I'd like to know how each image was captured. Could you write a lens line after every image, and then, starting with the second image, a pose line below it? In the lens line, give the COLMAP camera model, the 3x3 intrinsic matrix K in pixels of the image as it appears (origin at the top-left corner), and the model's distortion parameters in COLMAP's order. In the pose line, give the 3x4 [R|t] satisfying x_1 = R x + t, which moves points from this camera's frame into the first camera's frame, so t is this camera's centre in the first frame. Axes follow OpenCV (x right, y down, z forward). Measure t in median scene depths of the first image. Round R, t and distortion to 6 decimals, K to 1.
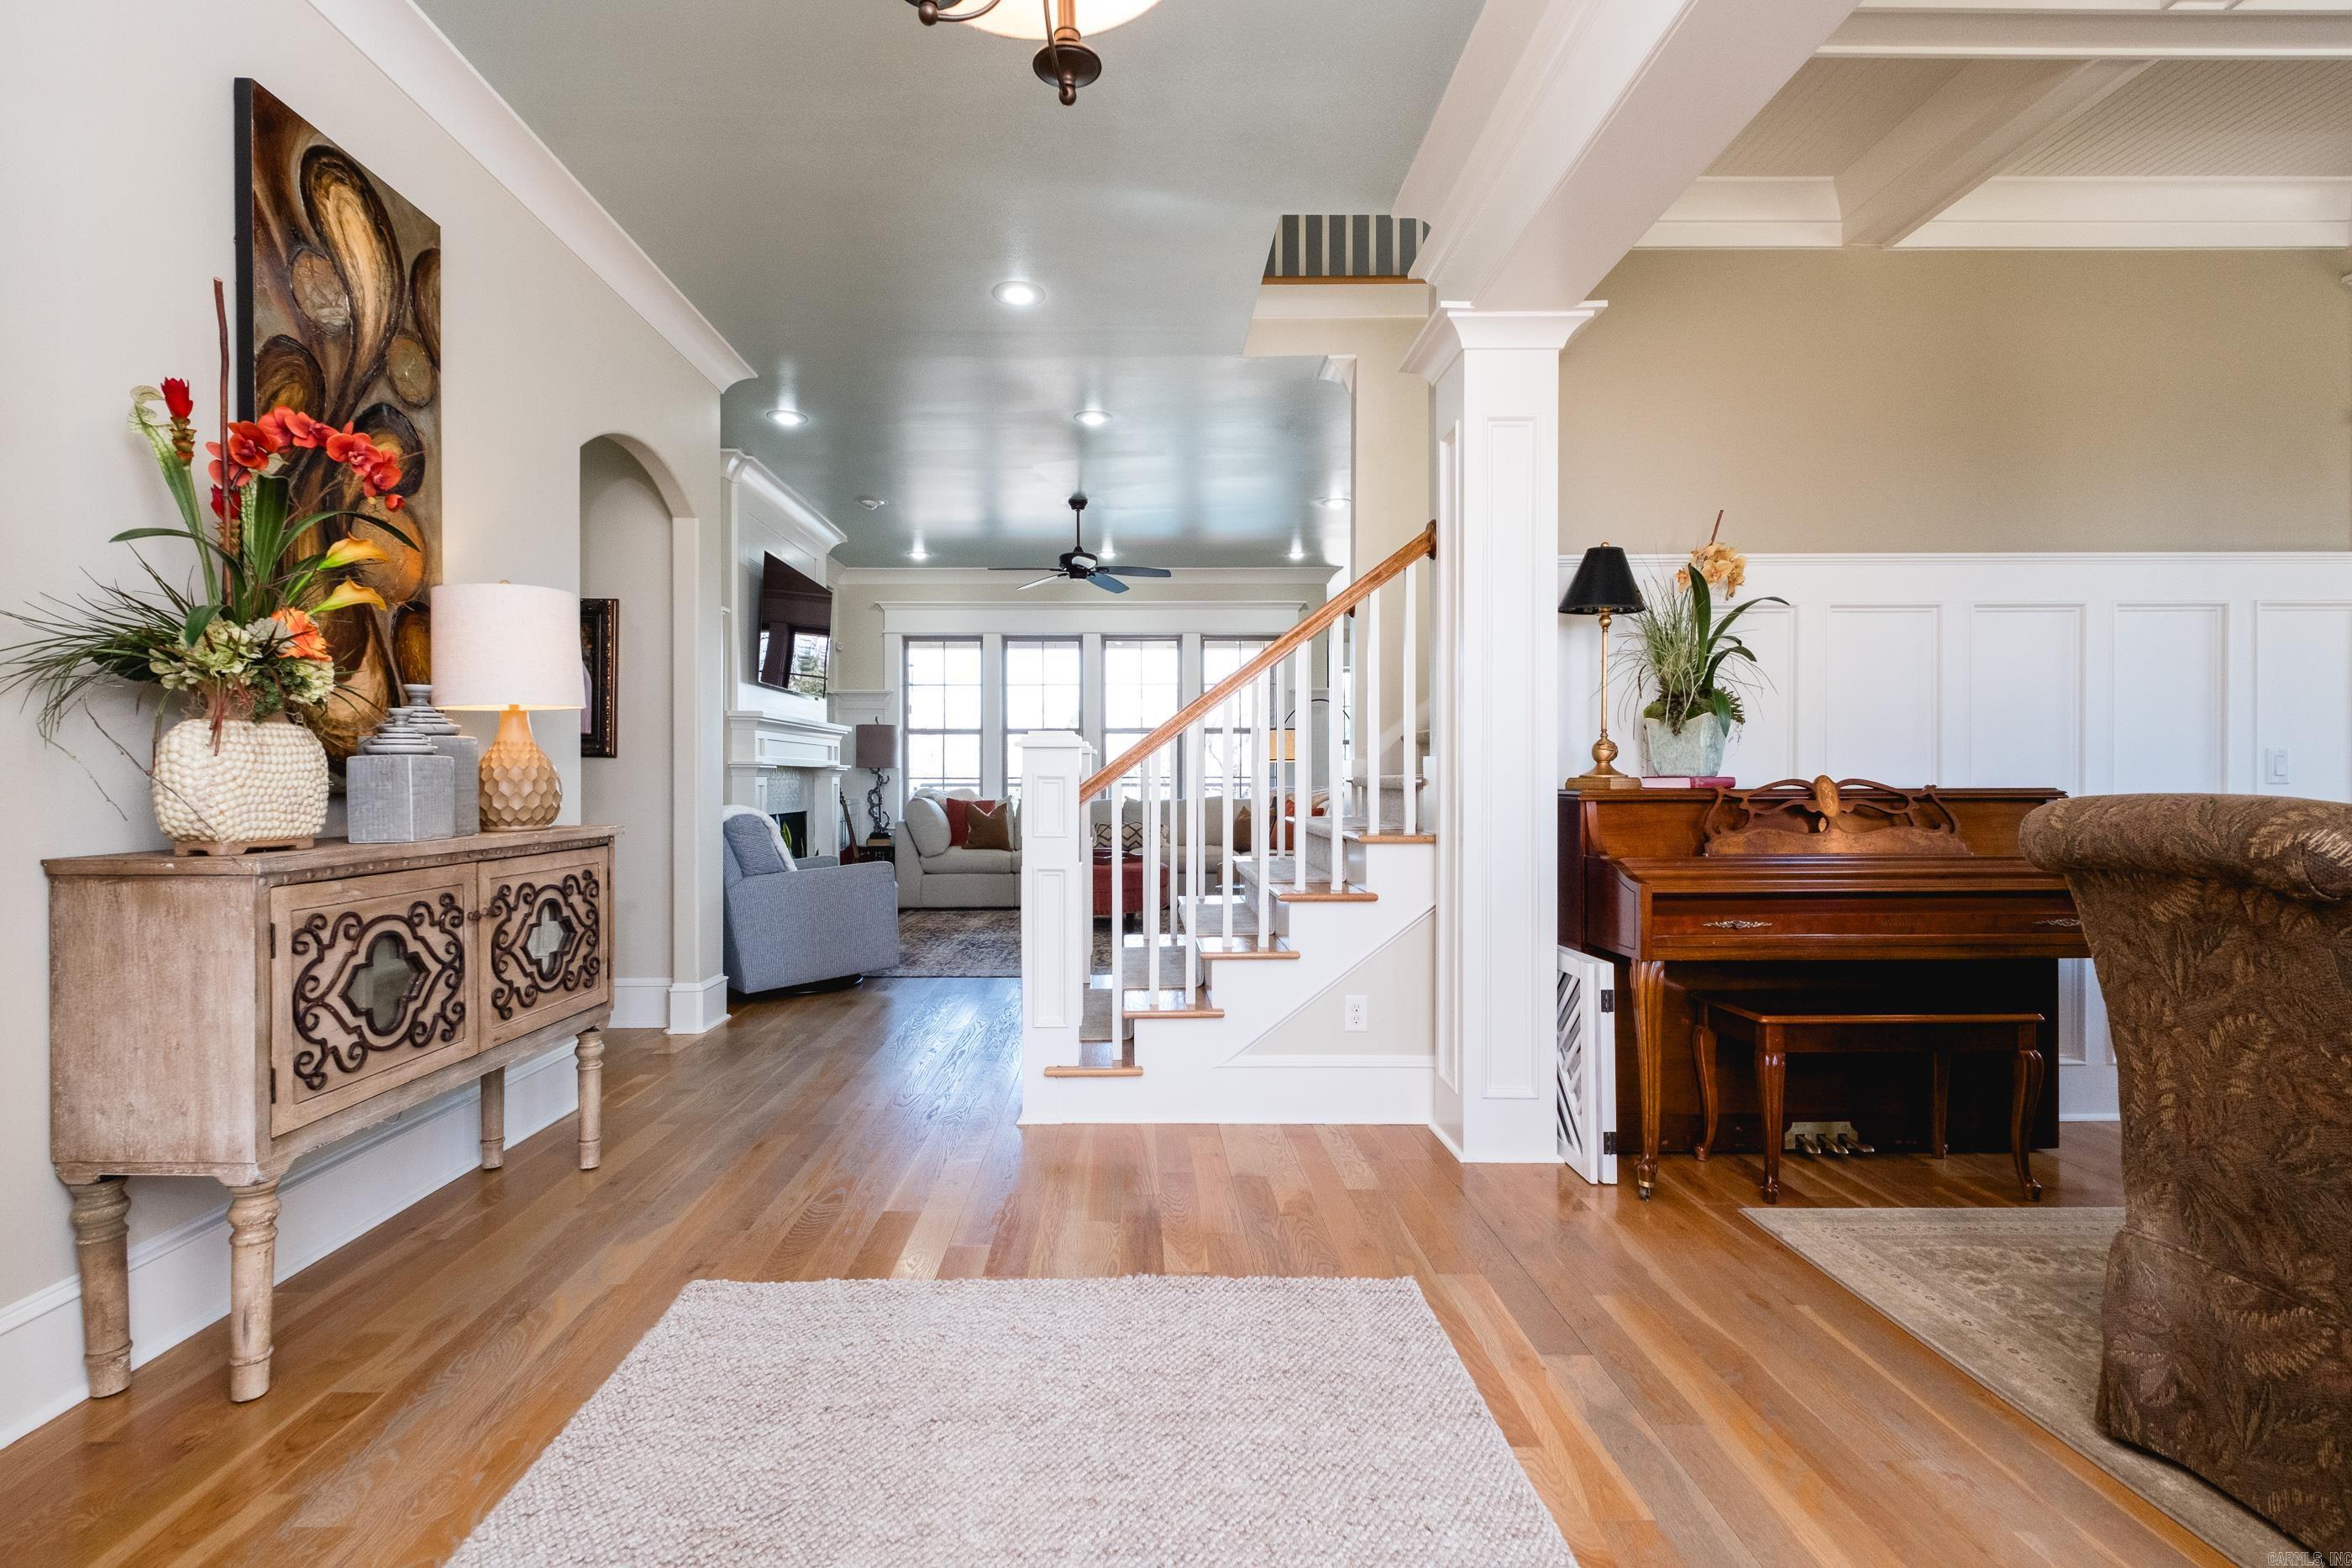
lens RADIAL K [[1037.3, 0, 1147.5], [0, 1037.3, 786.2], [0, 0, 1]] dist [-0.001146, -0.001877]
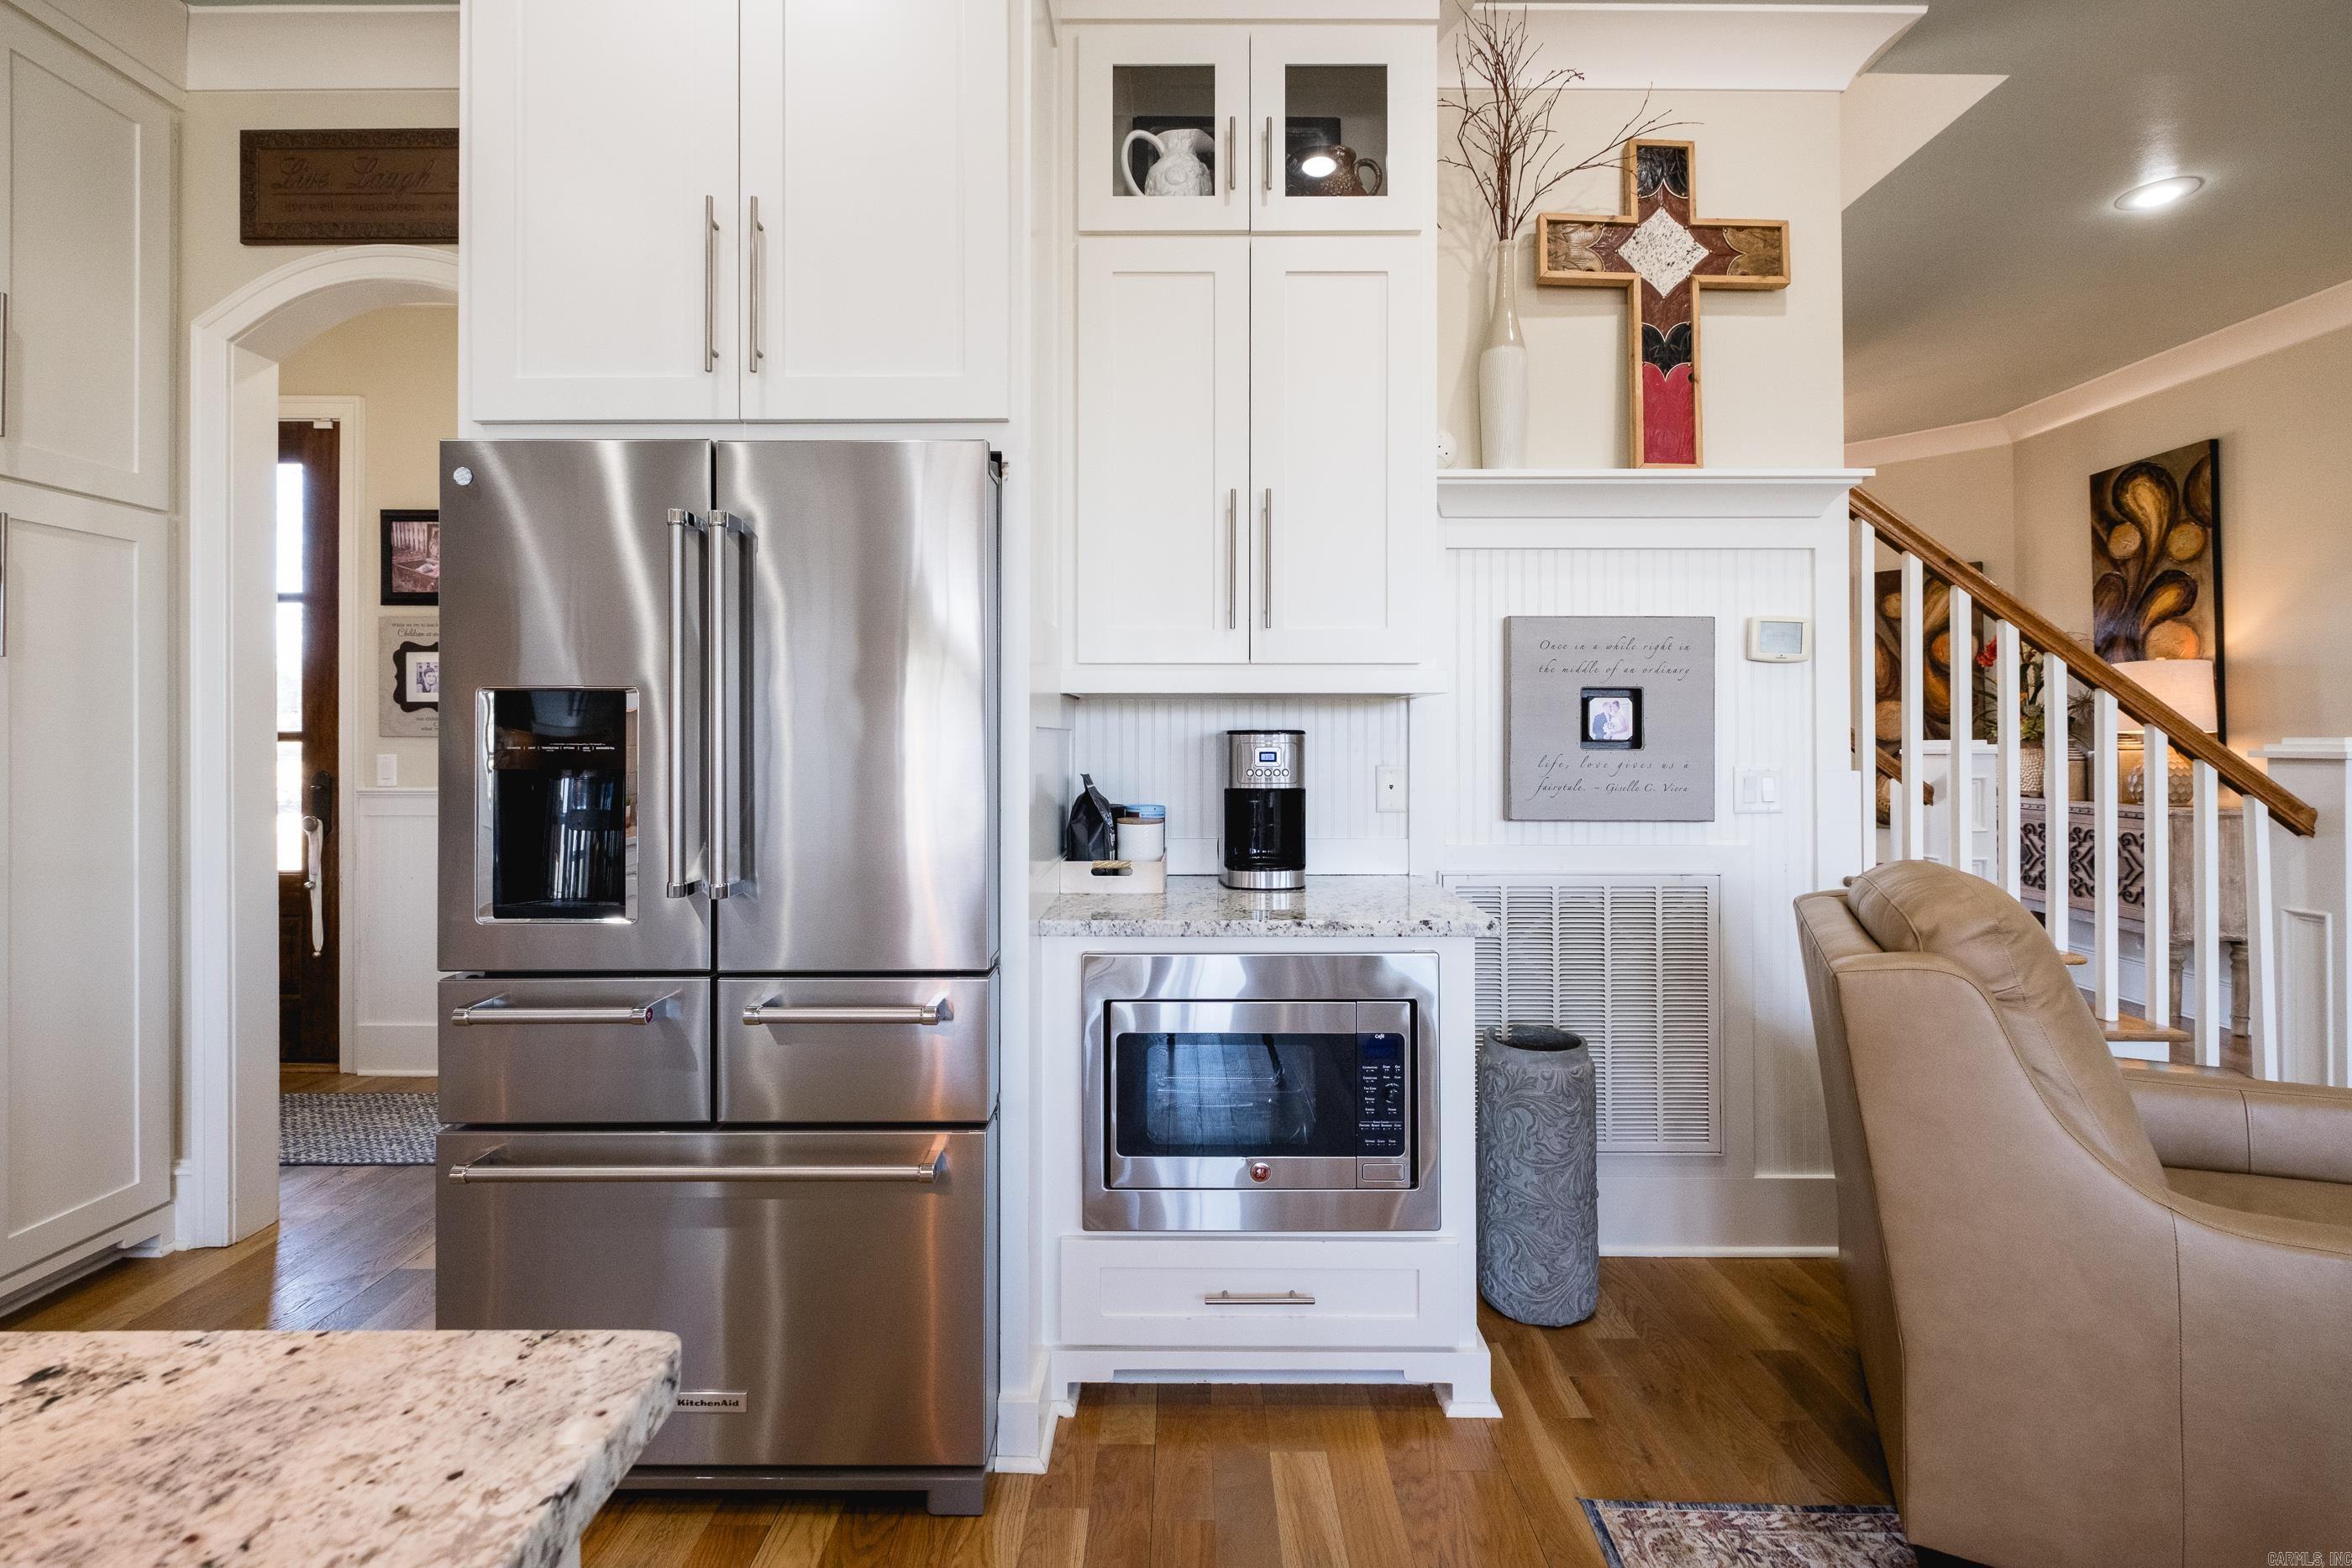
lens RADIAL K [[1026.8, 0, 1174.1], [0, 1026.8, 736.6], [0, 0, 1]] dist [0.001503, -0.000553]
pose [[-0.999885, 0.001624, 0.015088, 0.912124], [0.001675, 0.999993, 0.003351, -0.074949], [-0.015082, 0.003376, -0.999881, 2.592241]]
